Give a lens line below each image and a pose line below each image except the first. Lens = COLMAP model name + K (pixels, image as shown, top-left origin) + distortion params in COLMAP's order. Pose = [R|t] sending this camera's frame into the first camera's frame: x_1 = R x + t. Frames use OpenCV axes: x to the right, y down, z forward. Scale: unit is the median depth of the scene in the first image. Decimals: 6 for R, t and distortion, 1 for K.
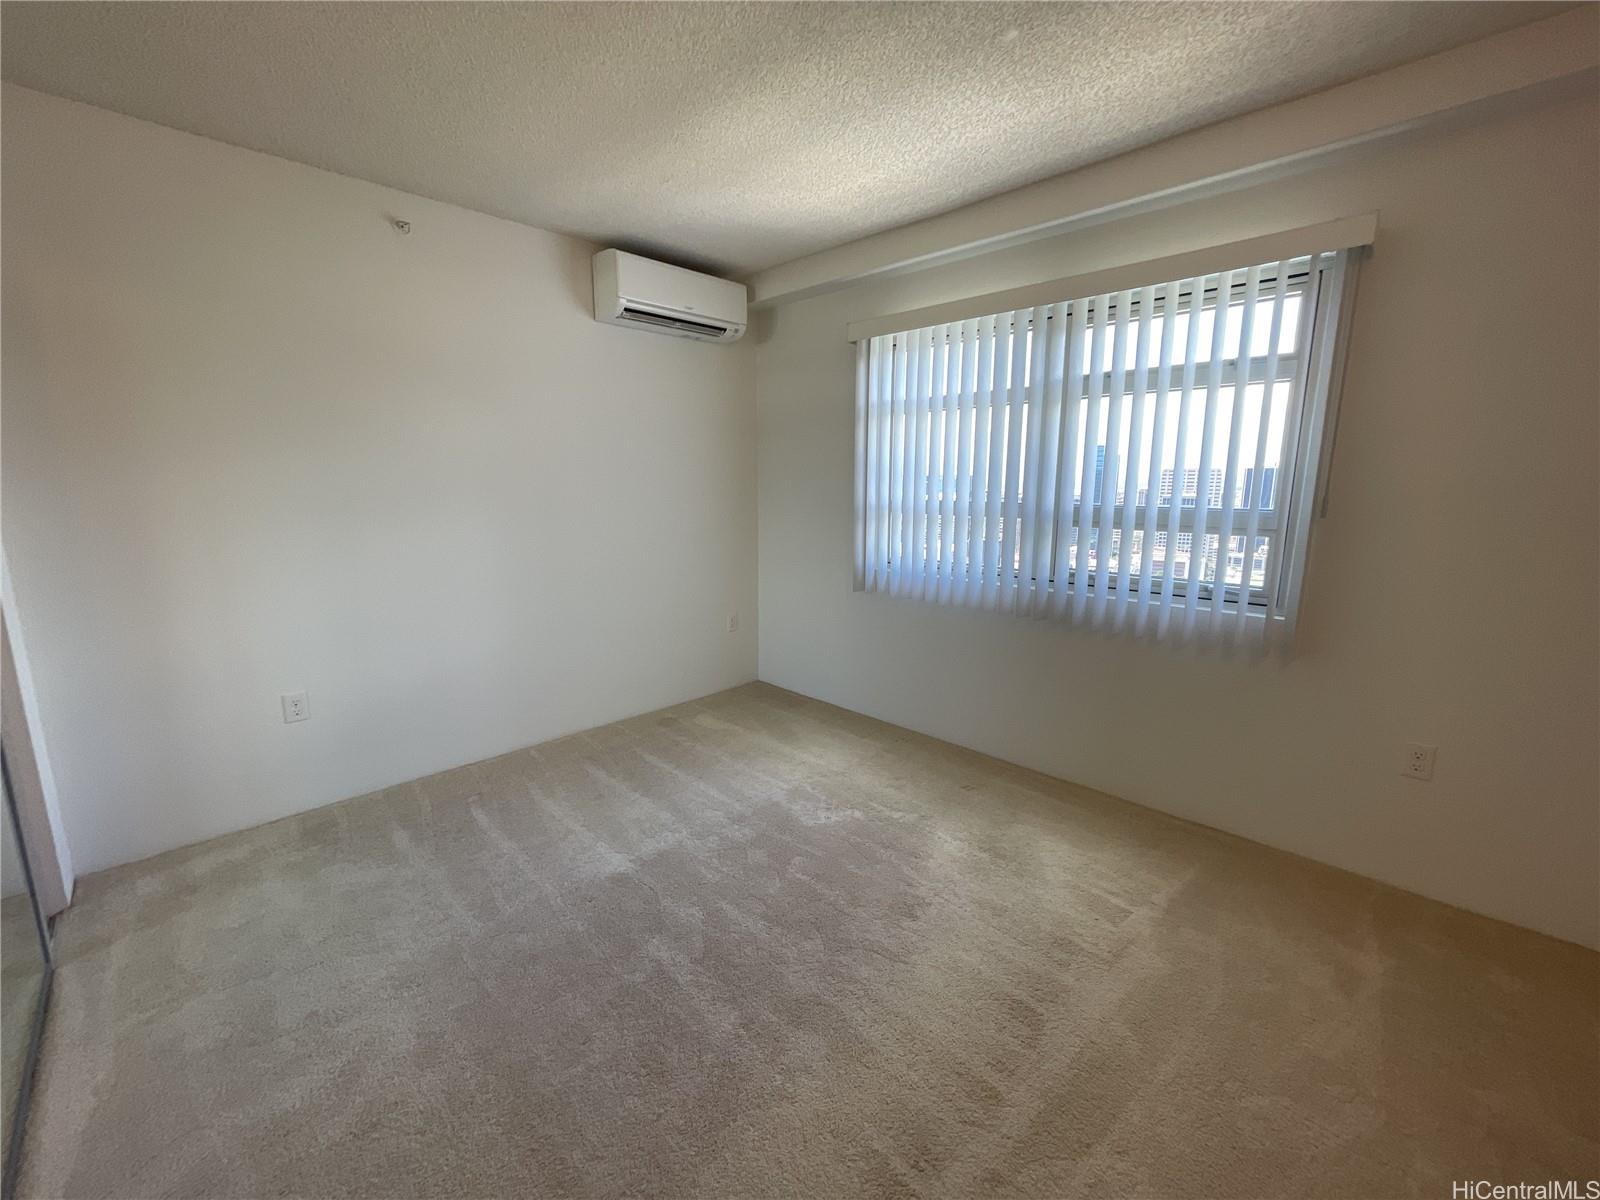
lens RADIAL K [[642.5, 0, 796.2], [0, 642.5, 595.3], [0, 0, 1]] dist [-0.004272, 0.000424]
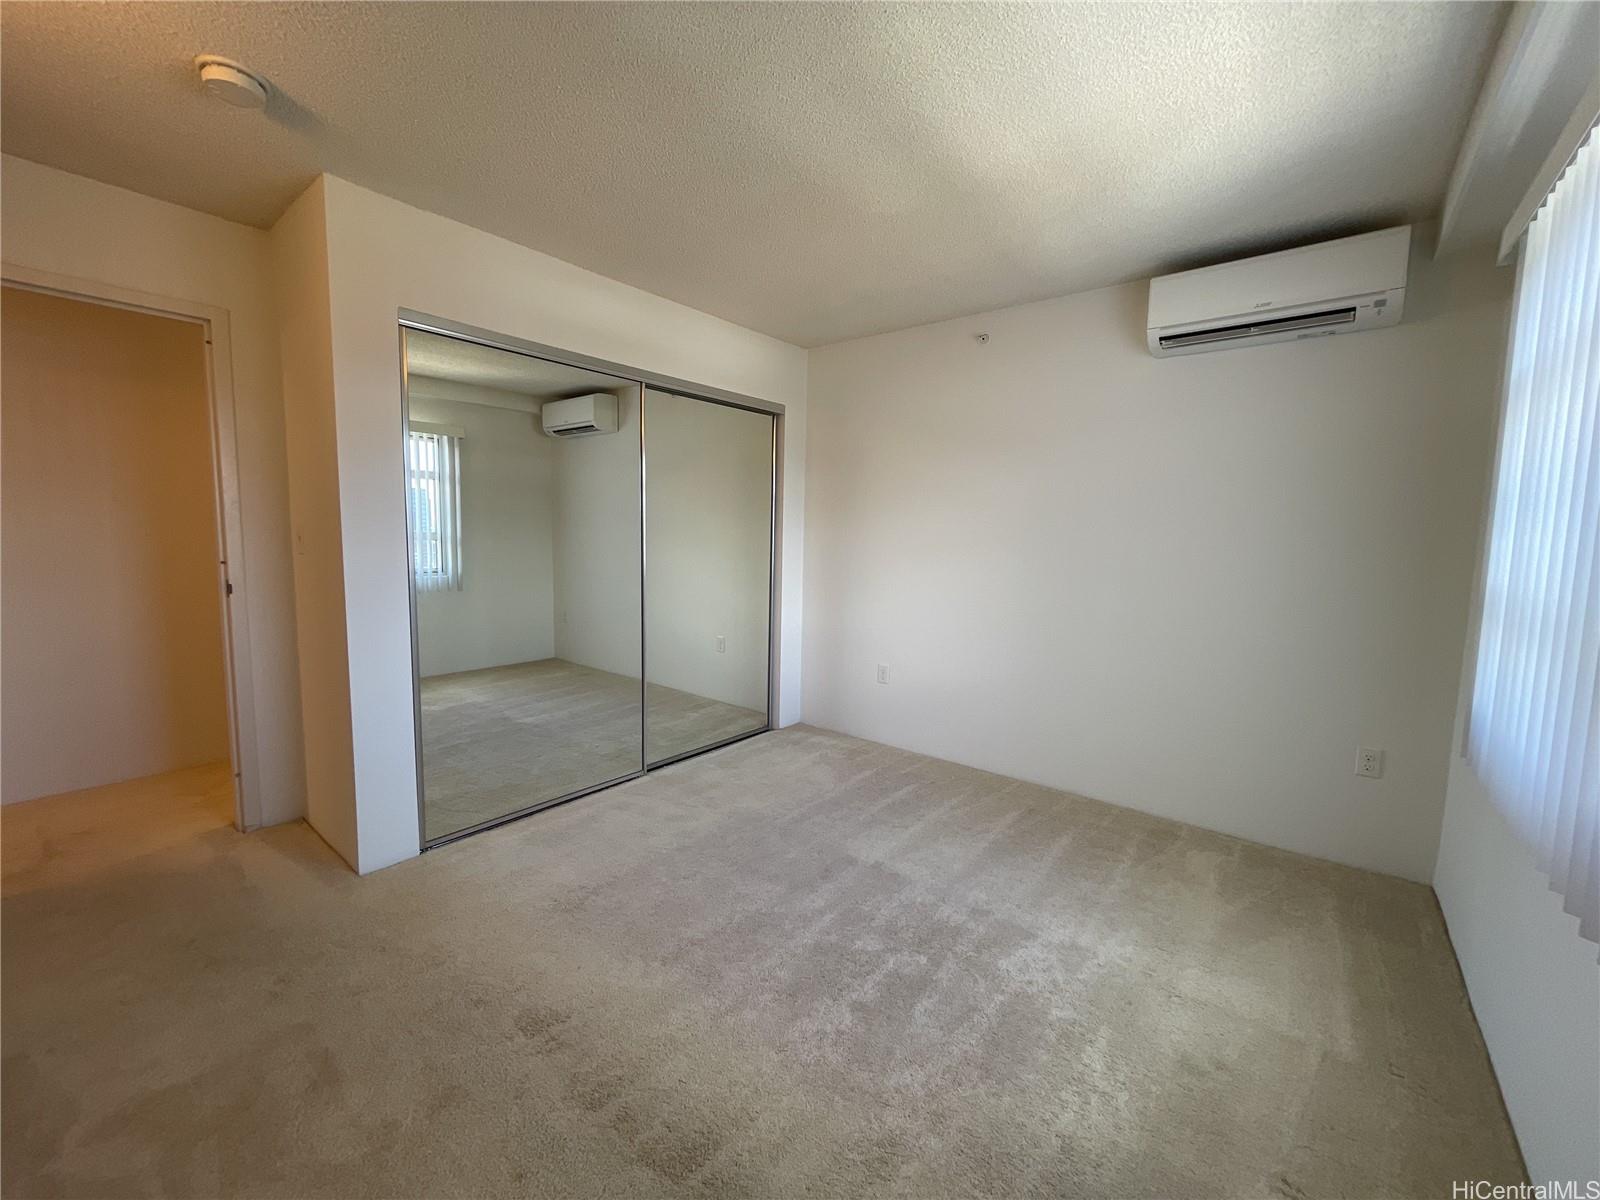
lens RADIAL K [[642.5, 0, 796.1], [0, 642.5, 595.0], [0, 0, 1]] dist [-0.004272, 0.000424]
pose [[0.095682, 0.097169, -0.990658, 0.706195], [-0.198226, 0.977151, 0.076698, -0.086931], [0.975475, 0.189035, 0.112757, 0.577294]]
